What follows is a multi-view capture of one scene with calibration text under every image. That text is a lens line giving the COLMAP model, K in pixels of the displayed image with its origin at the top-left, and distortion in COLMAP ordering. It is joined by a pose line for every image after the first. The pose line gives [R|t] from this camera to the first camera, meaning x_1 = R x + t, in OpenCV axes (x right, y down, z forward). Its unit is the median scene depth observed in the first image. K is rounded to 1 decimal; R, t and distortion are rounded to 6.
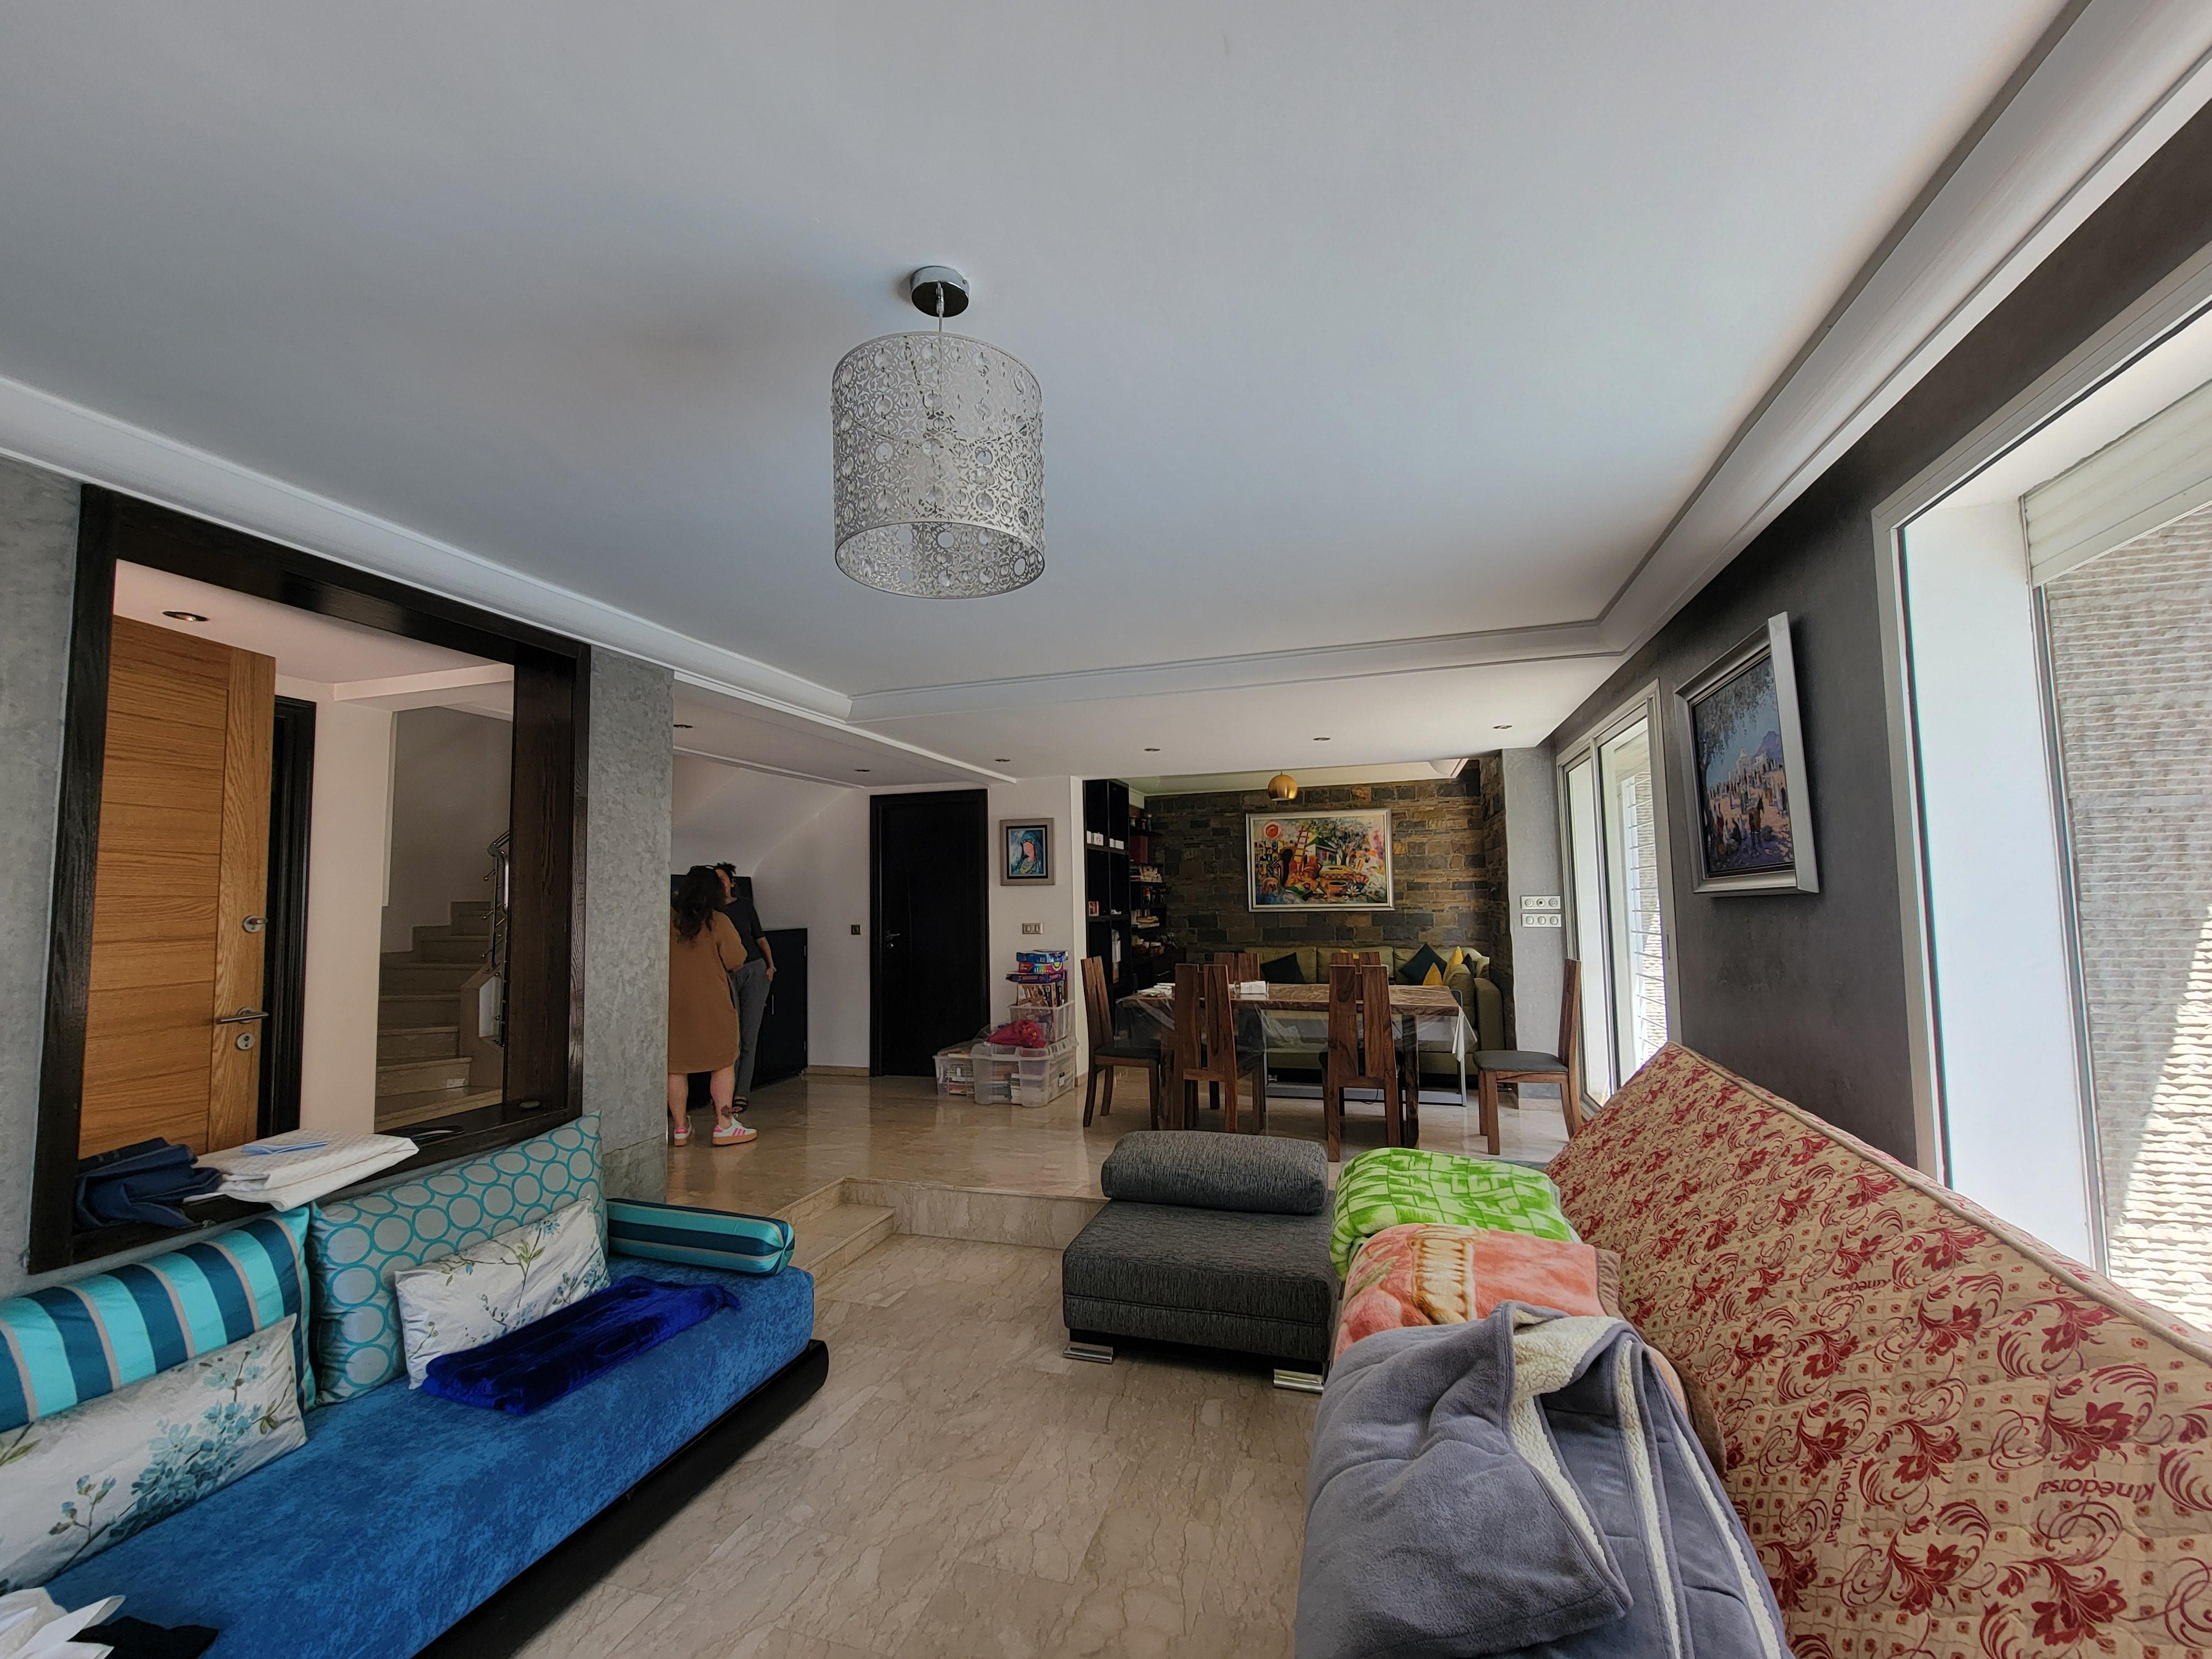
lens RADIAL K [[899.0, 0, 1108.6], [0, 899.0, 828.9], [0, 0, 1]] dist [-0.001961, -0.000115]
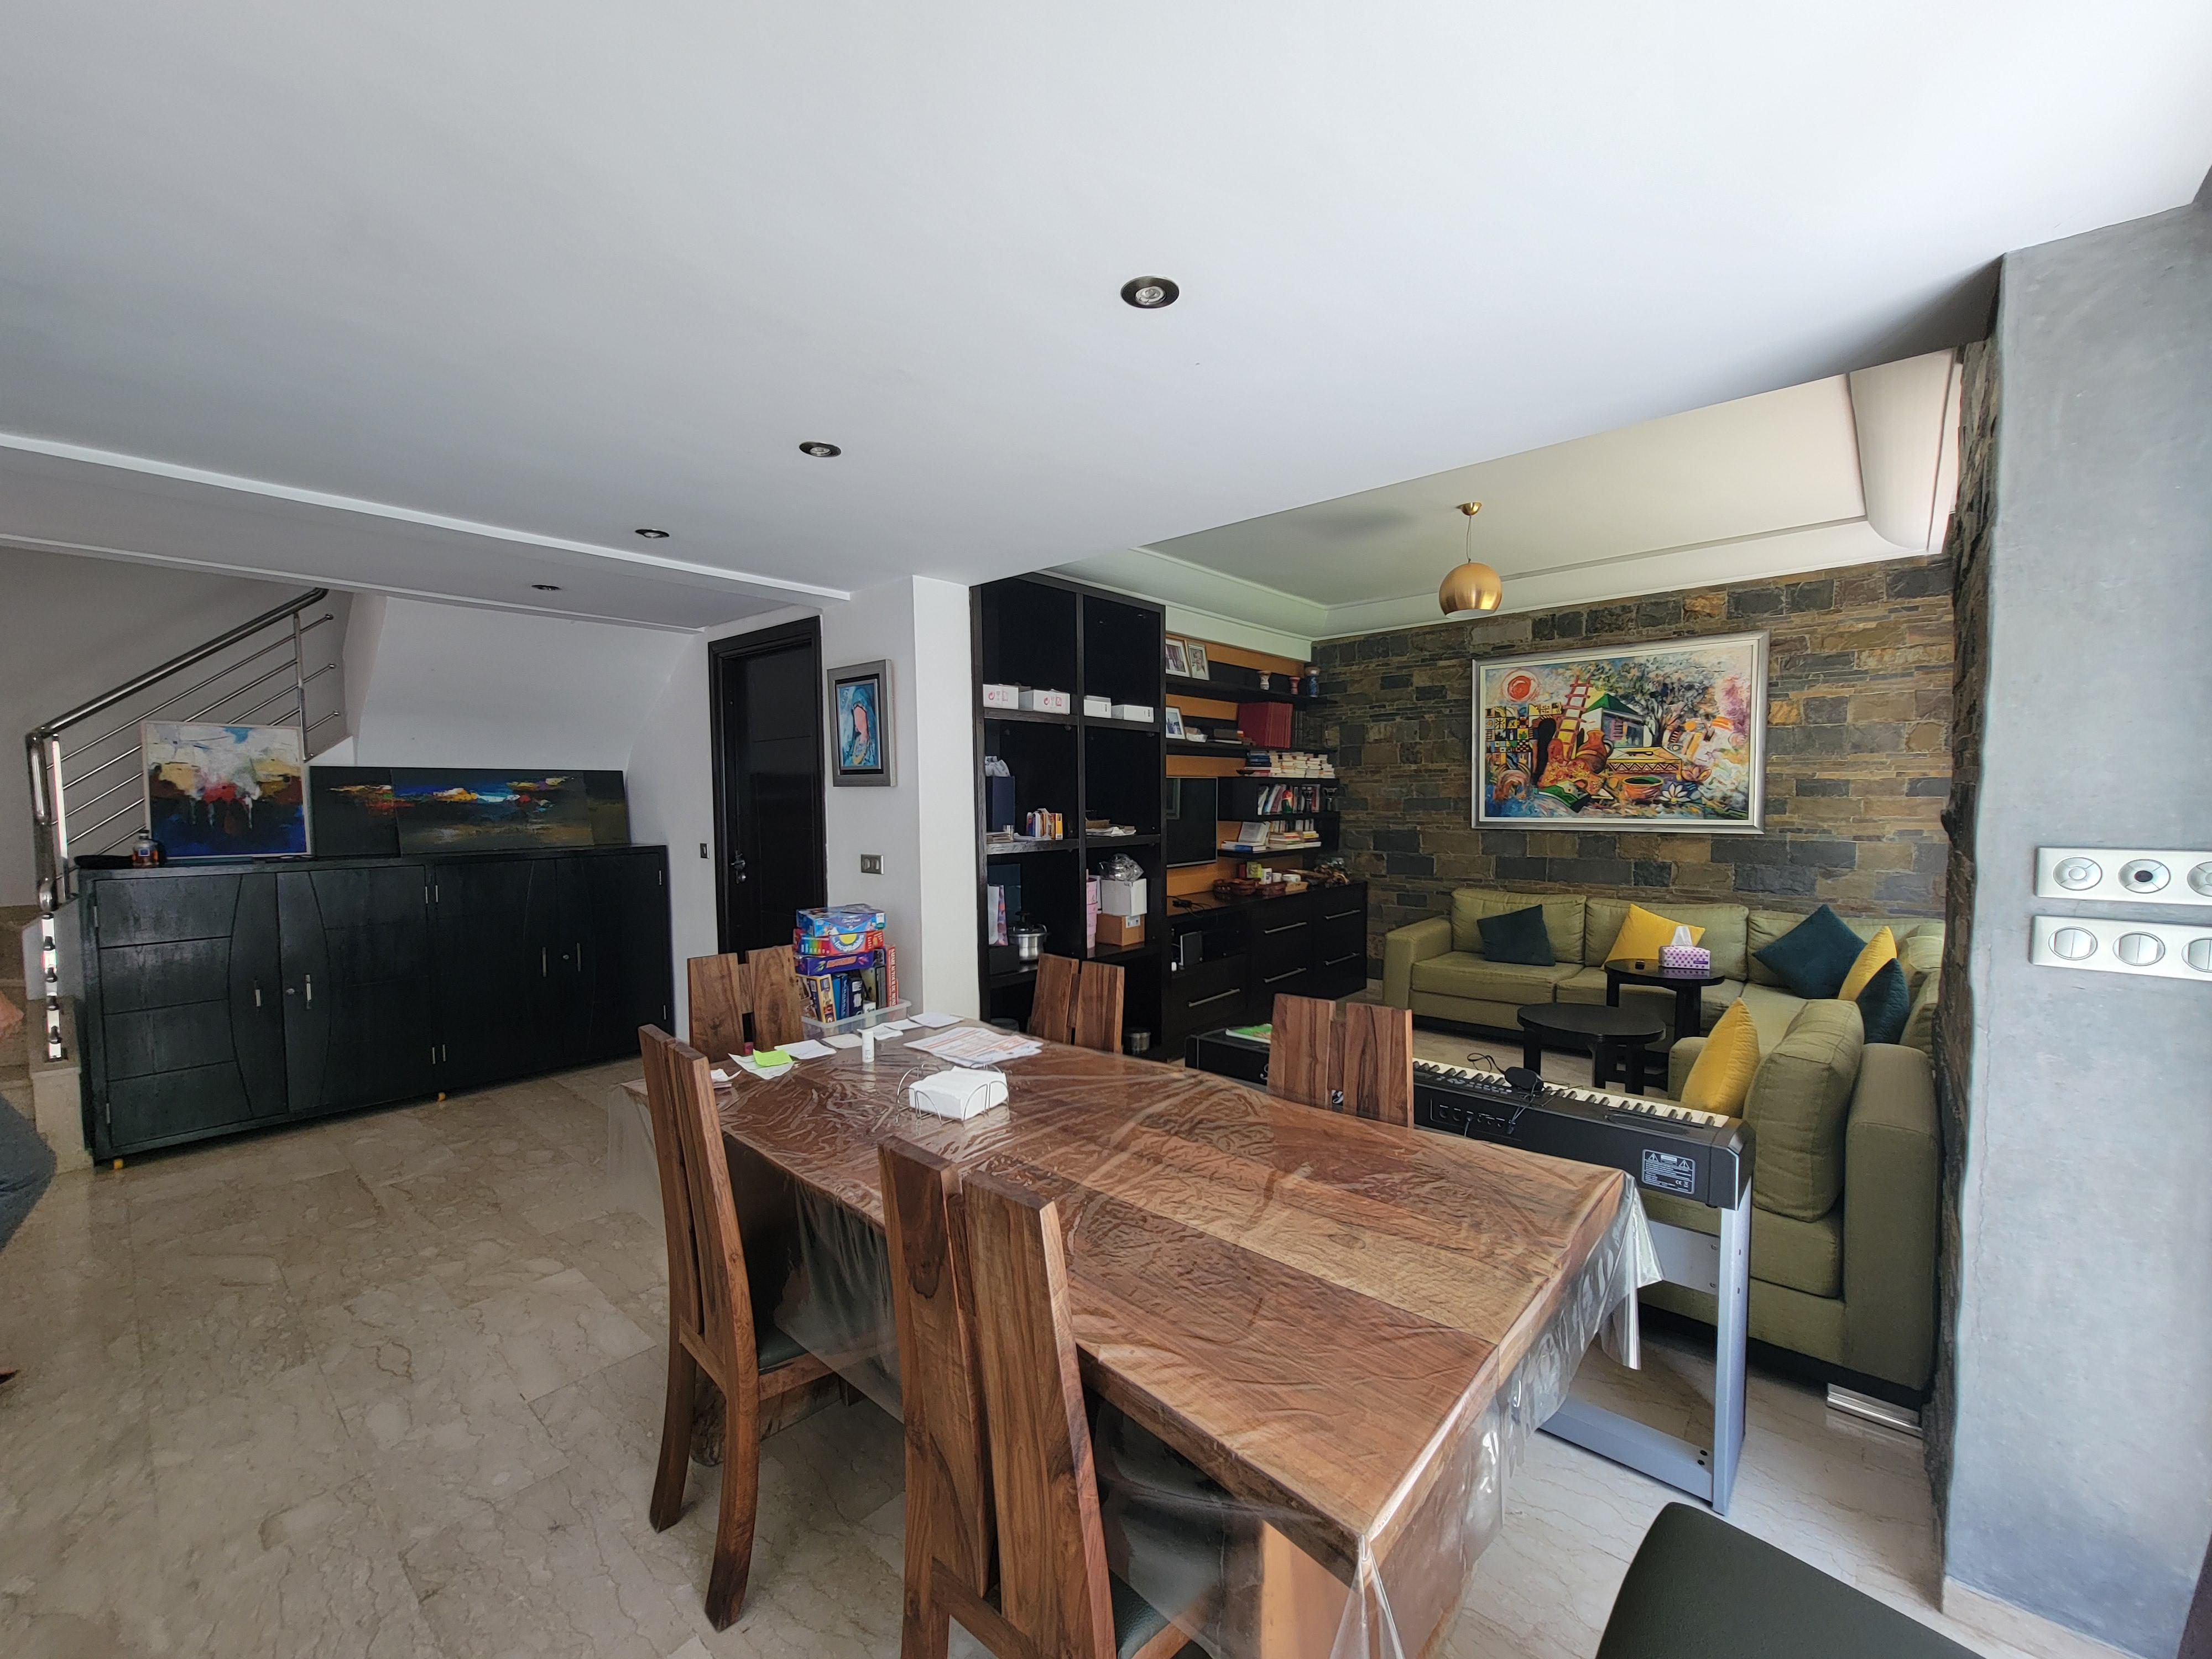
lens RADIAL K [[899.0, 0, 1098.3], [0, 899.0, 839.1], [0, 0, 1]] dist [-0.001961, -0.000115]
pose [[0.909453, 0.030841, -0.414661, 0.184091], [0.023938, 0.991708, 0.126262, 0.019692], [0.415116, -0.124756, 0.901174, 0.378183]]
